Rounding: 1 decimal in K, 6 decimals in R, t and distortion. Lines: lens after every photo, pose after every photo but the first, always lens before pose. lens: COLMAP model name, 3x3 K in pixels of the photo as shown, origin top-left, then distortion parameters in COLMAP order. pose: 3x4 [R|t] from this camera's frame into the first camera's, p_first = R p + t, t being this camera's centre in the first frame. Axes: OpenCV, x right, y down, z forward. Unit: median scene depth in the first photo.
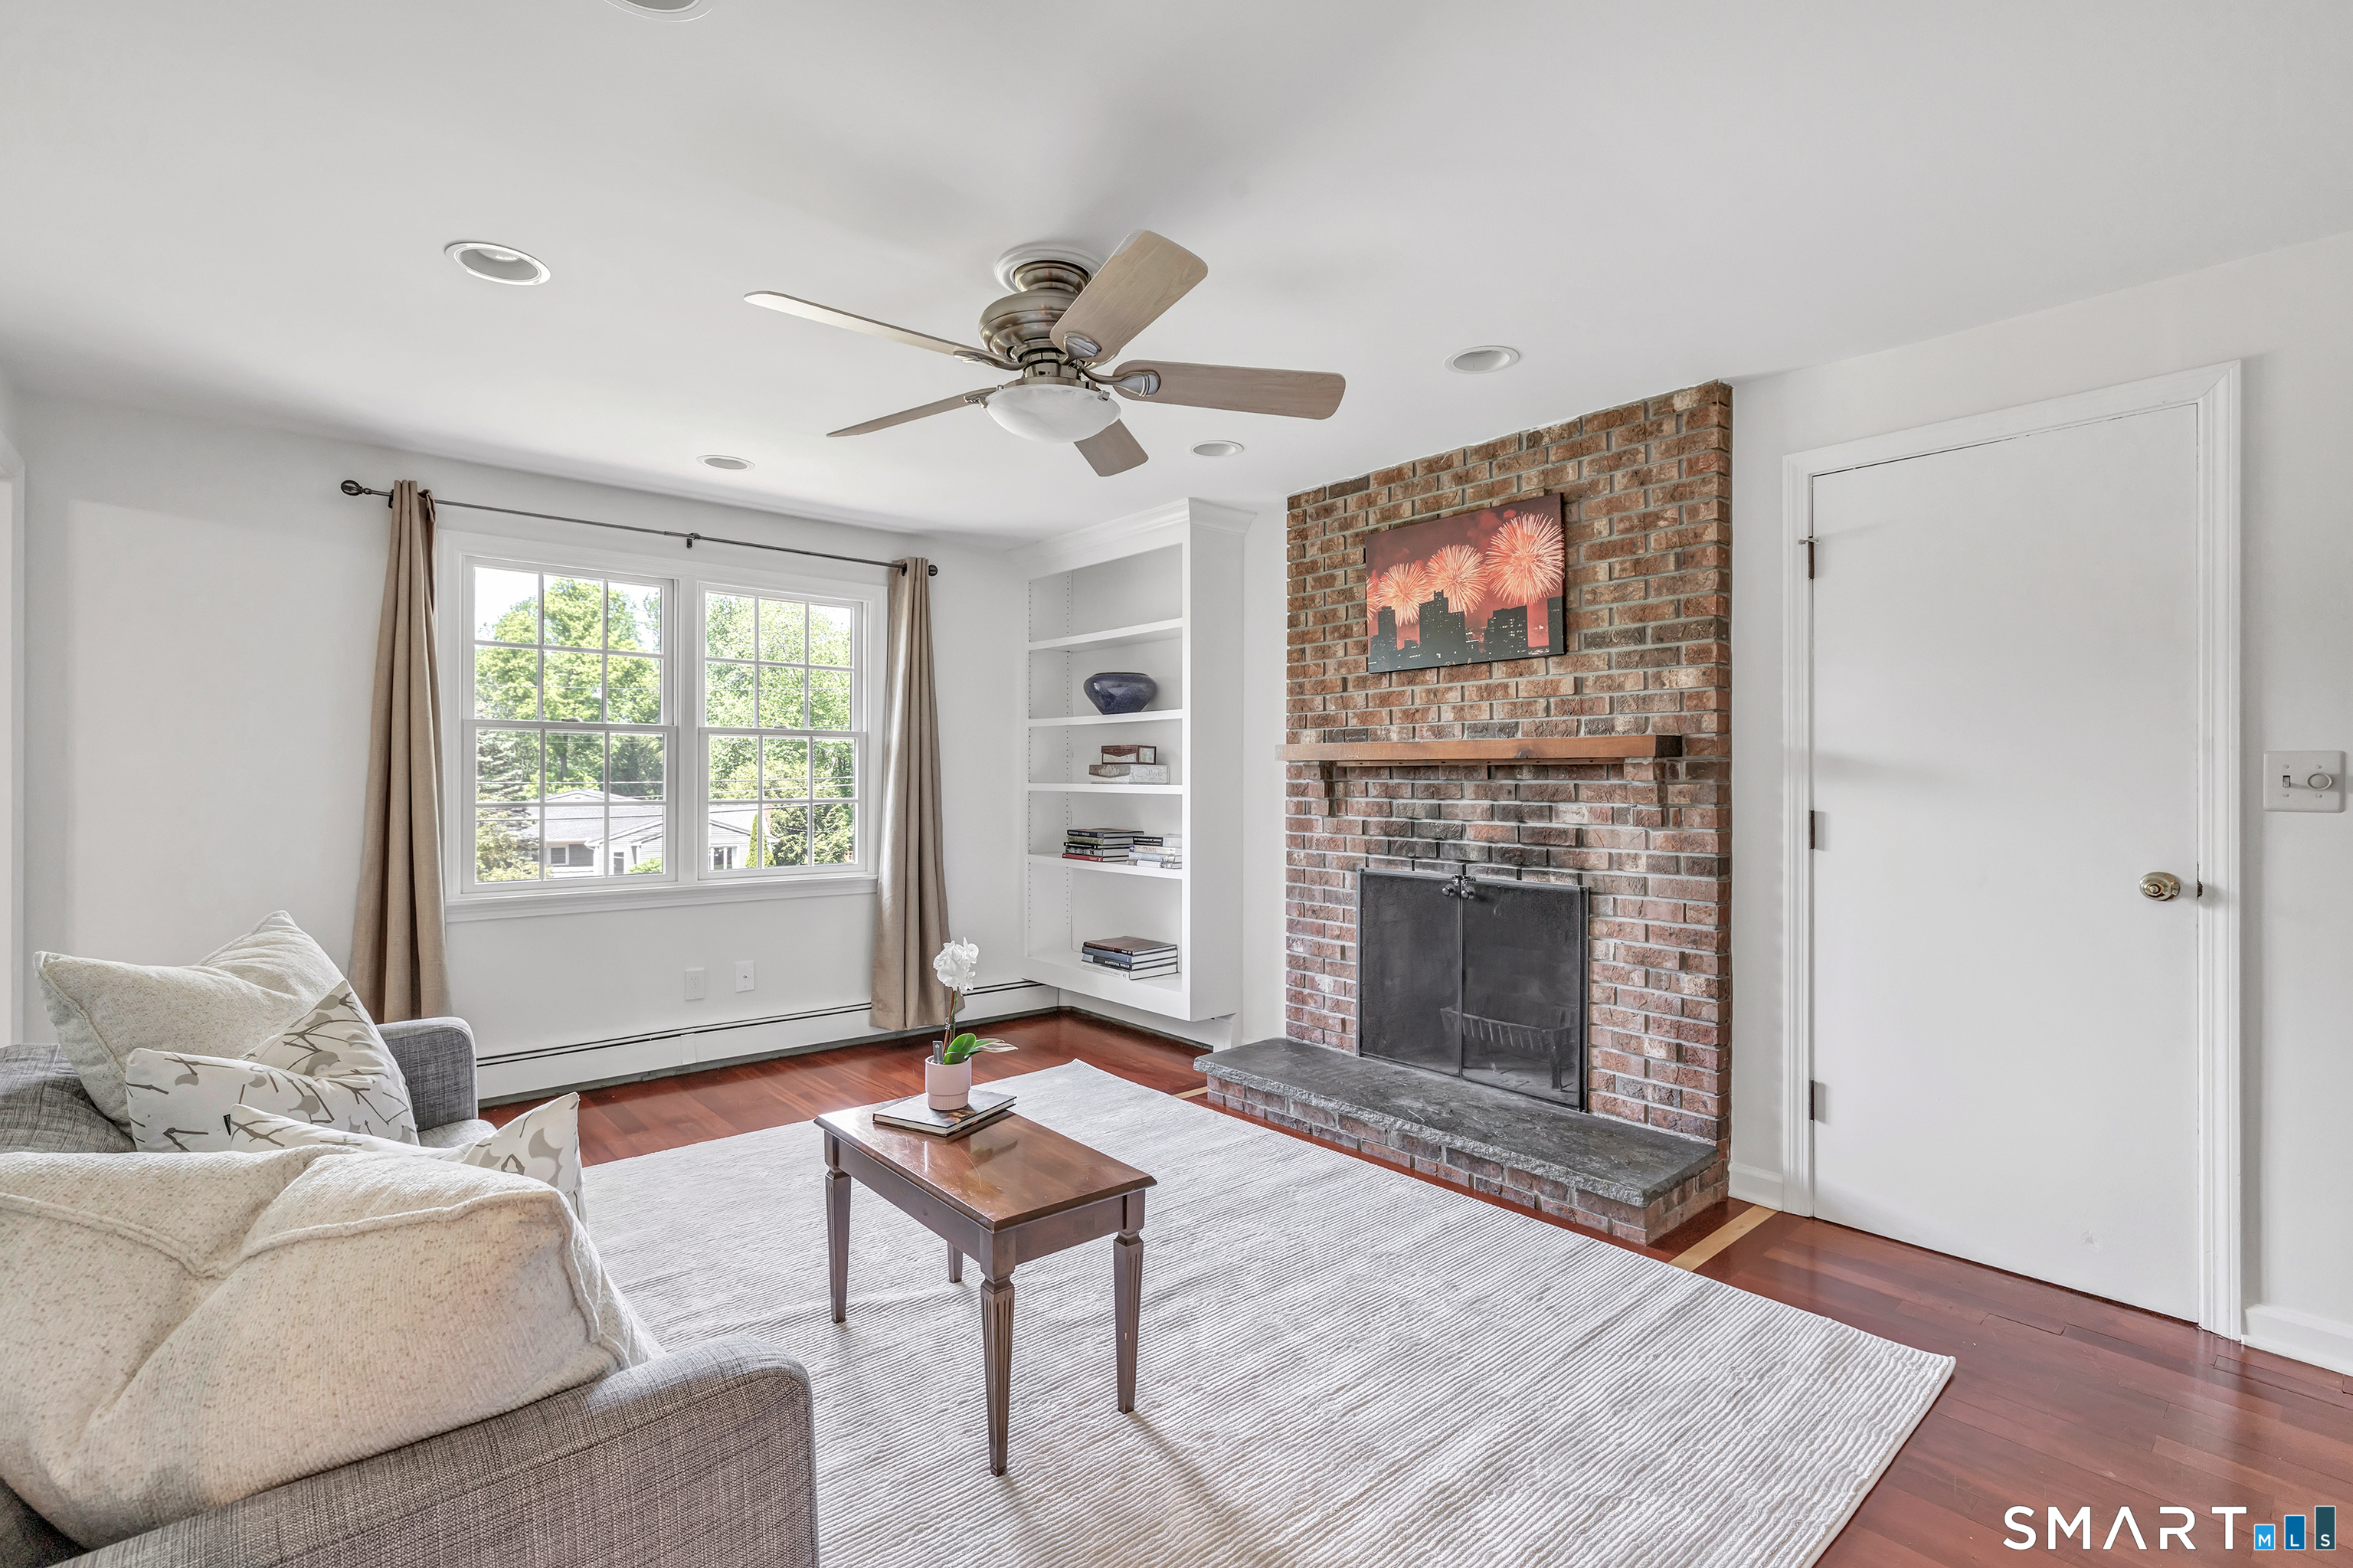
lens RADIAL K [[1080.9, 0, 1176.5], [0, 1080.9, 784.0], [0, 0, 1]] dist [0.012234, 0.000005]
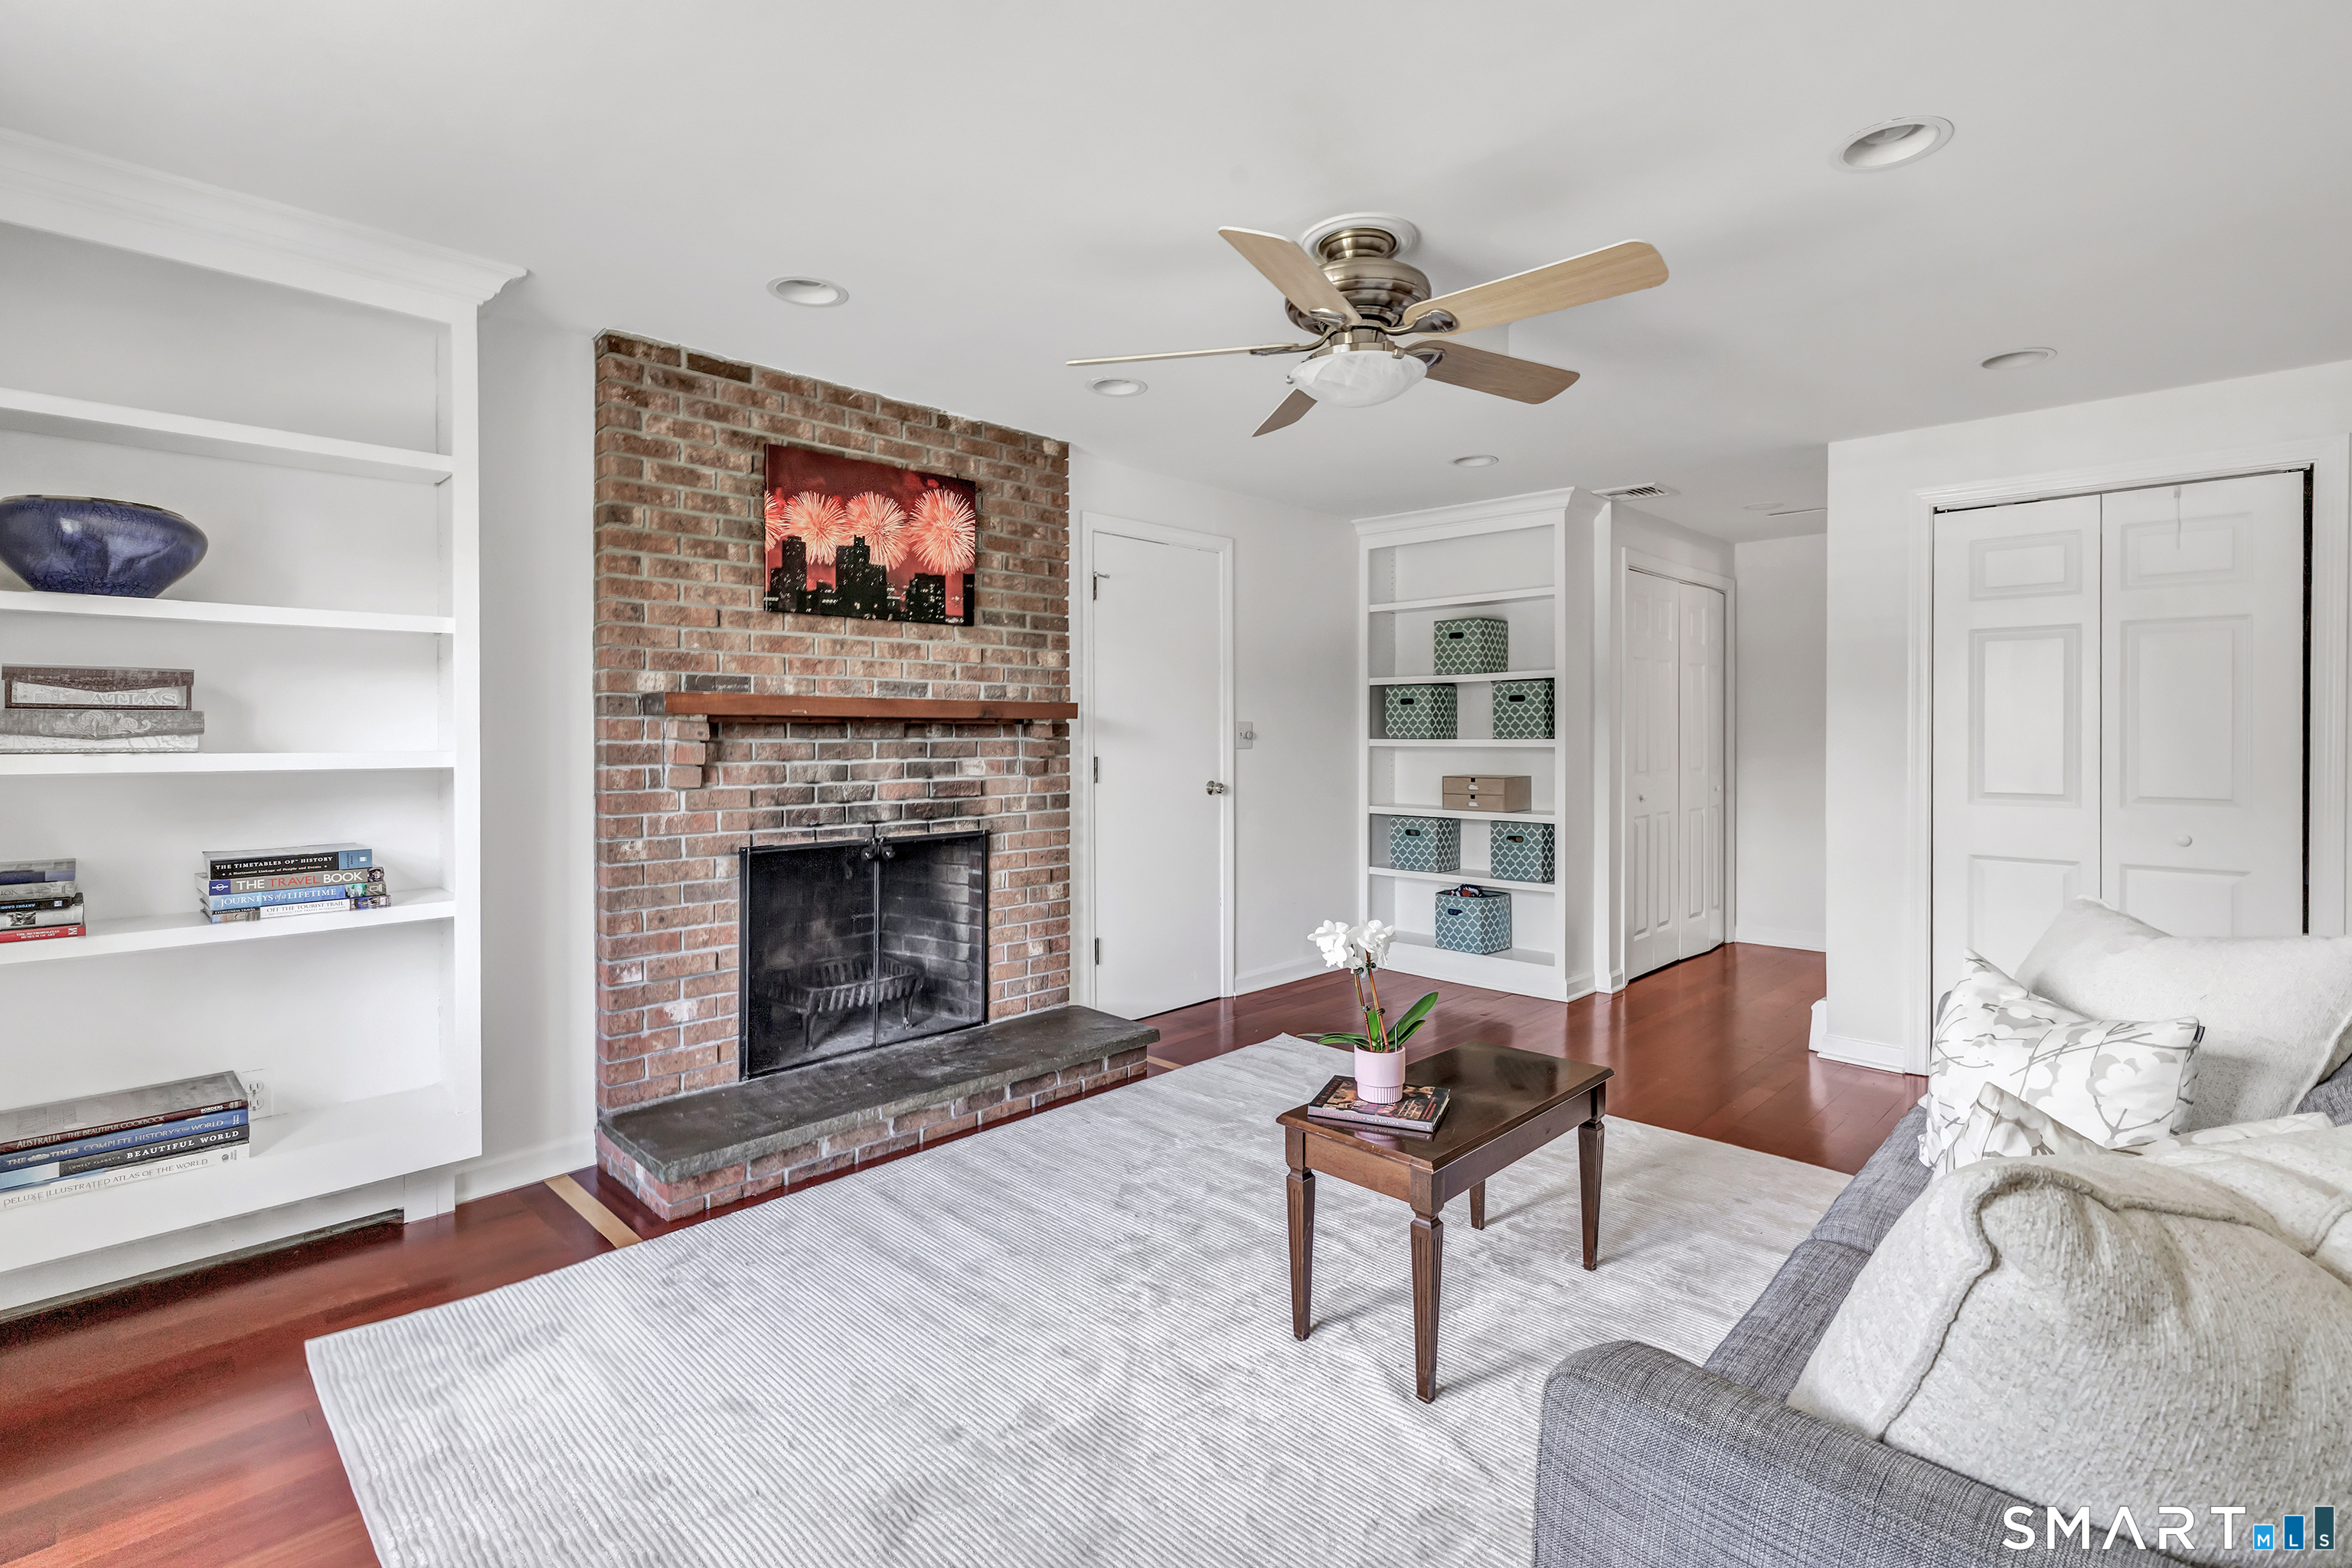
lens RADIAL K [[1095.4, 0, 1173.1], [0, 1095.4, 737.8], [0, 0, 1]] dist [-0.000505, -0.000263]
pose [[-0.081179, -0.009768, 0.996652, -0.760428], [0.004831, 0.999936, 0.010194, -0.013500], [-0.996688, 0.005643, -0.081127, 0.845227]]
